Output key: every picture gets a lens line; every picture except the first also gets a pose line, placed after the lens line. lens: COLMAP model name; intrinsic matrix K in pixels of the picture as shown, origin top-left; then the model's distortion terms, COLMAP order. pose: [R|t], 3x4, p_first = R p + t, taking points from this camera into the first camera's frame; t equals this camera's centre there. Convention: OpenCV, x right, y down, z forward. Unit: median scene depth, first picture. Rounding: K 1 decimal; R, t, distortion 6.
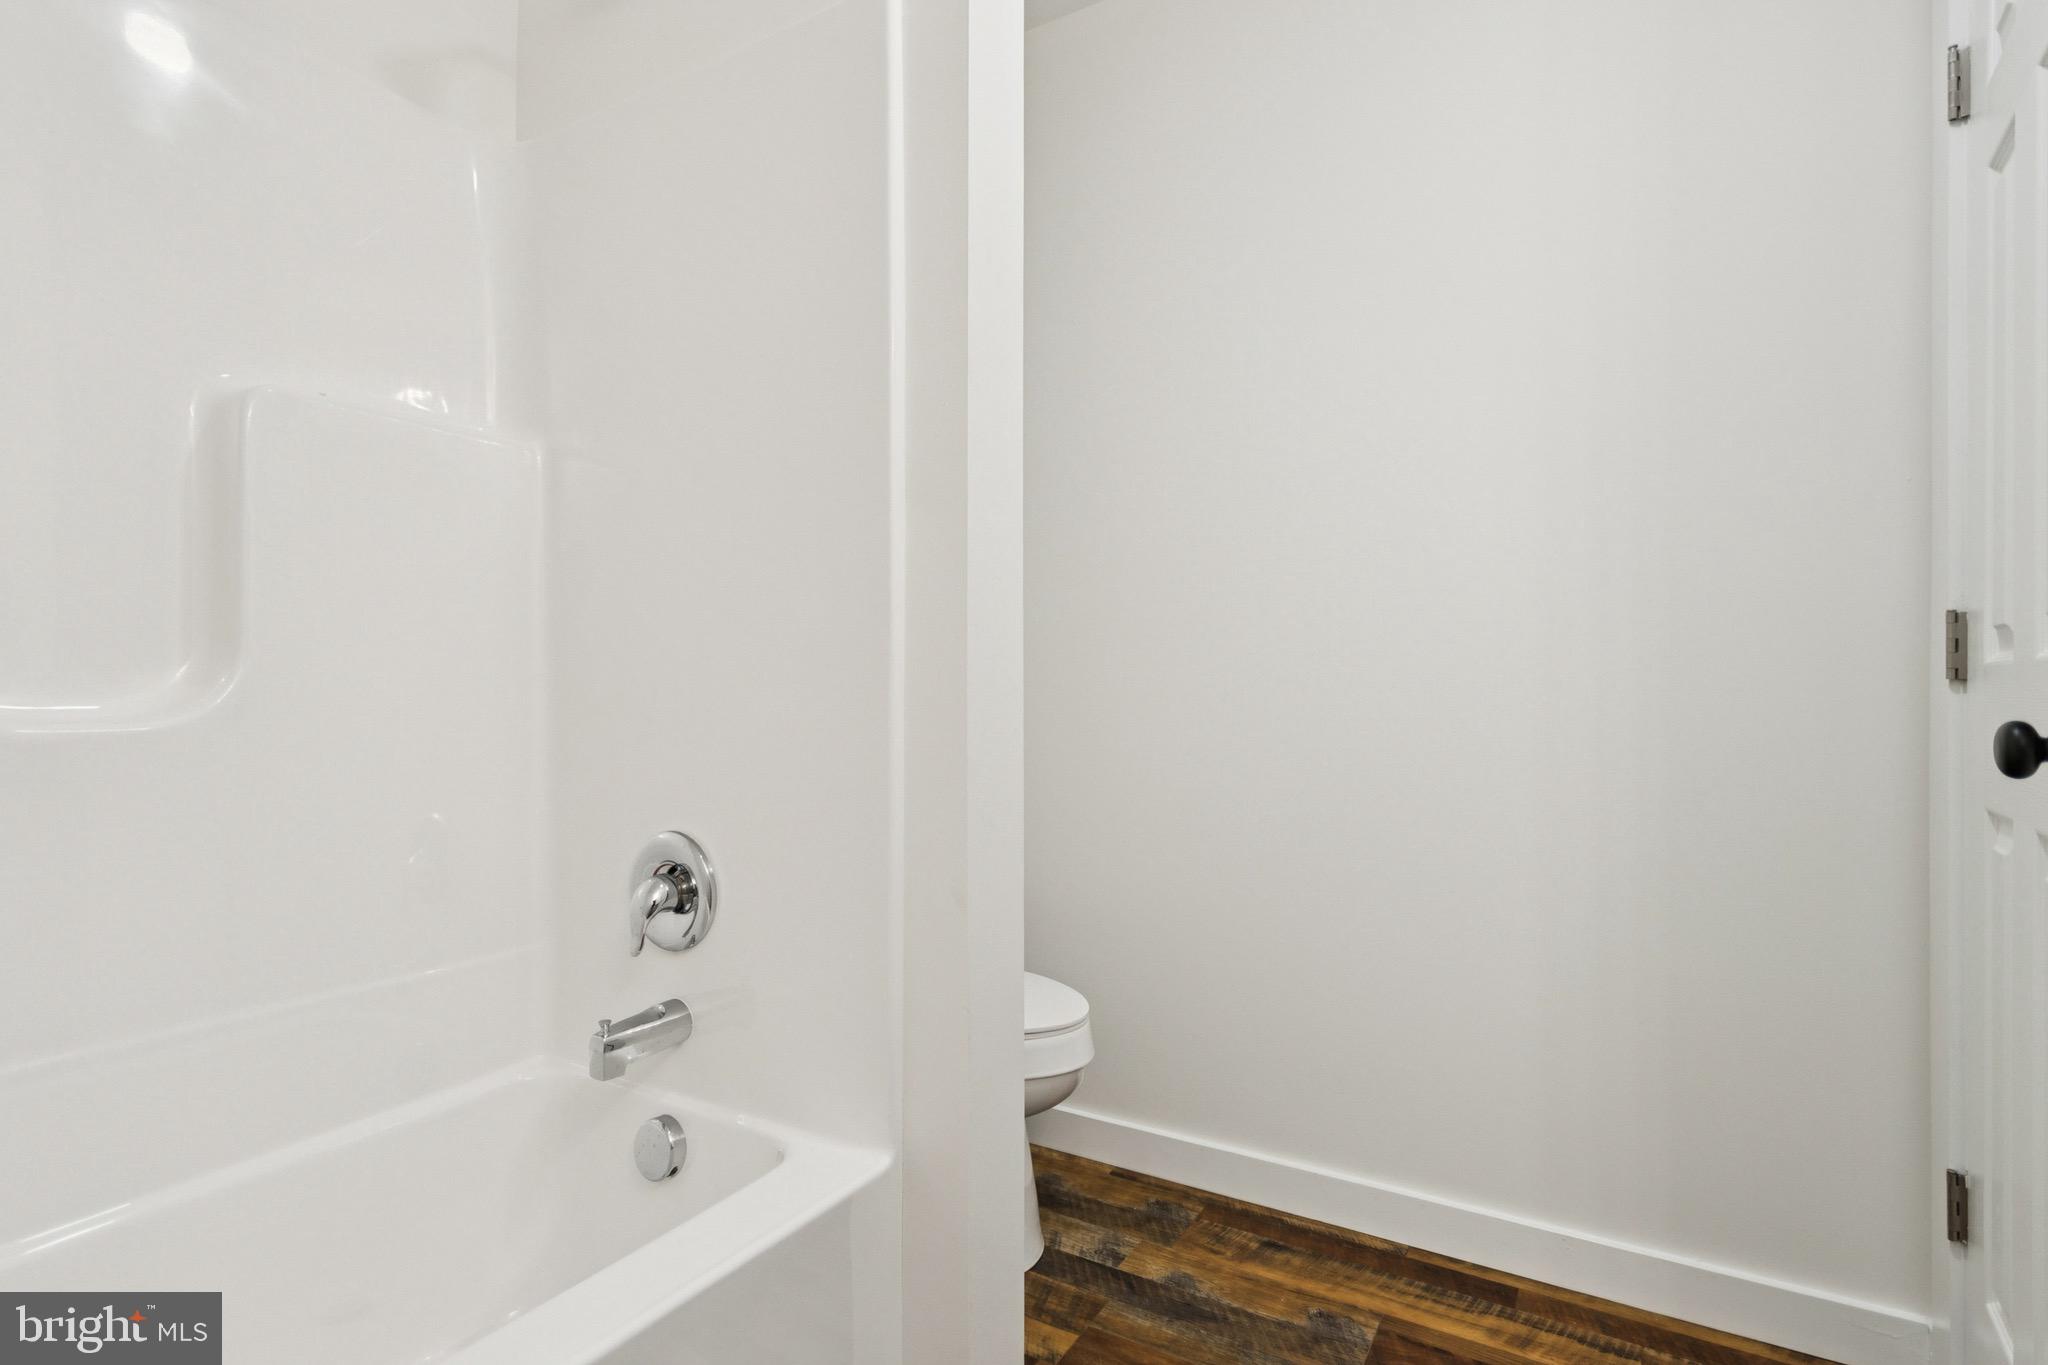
lens RADIAL K [[1026.4, 0, 1030.3], [0, 1026.4, 689.4], [0, 0, 1]] dist [0.001694, -0.000415]
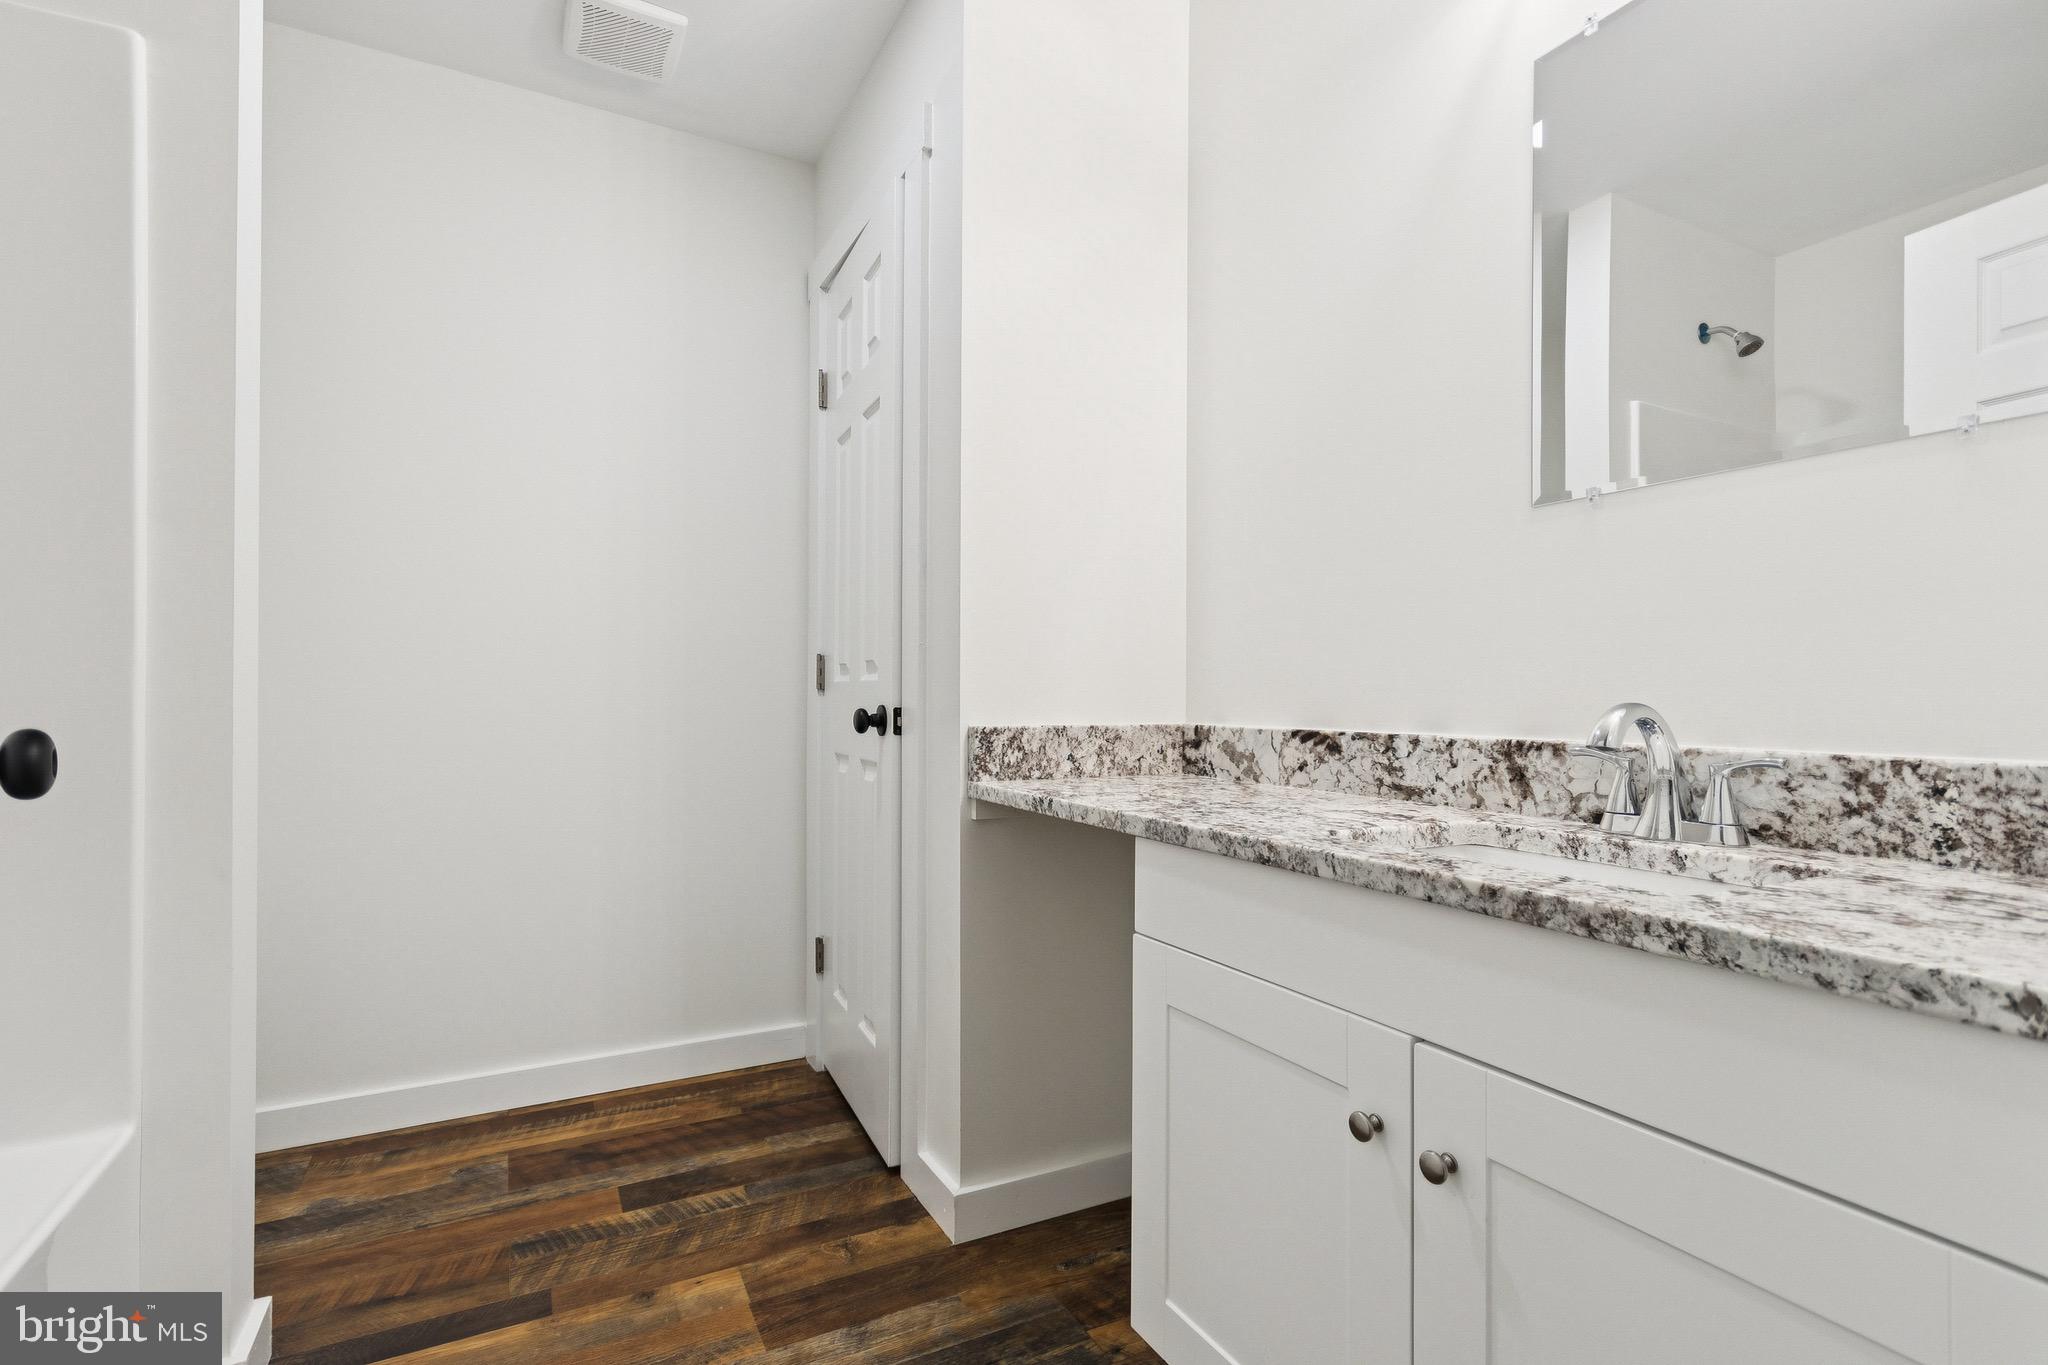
lens RADIAL K [[961.8, 0, 1018.5], [0, 961.8, 696.9], [0, 0, 1]] dist [-0.000116, -0.002301]
pose [[0.526996, -0.000393, 0.849868, -0.389836], [-0.004757, 0.999983, 0.003412, -0.002452], [-0.849855, -0.005841, 0.526985, -0.249125]]
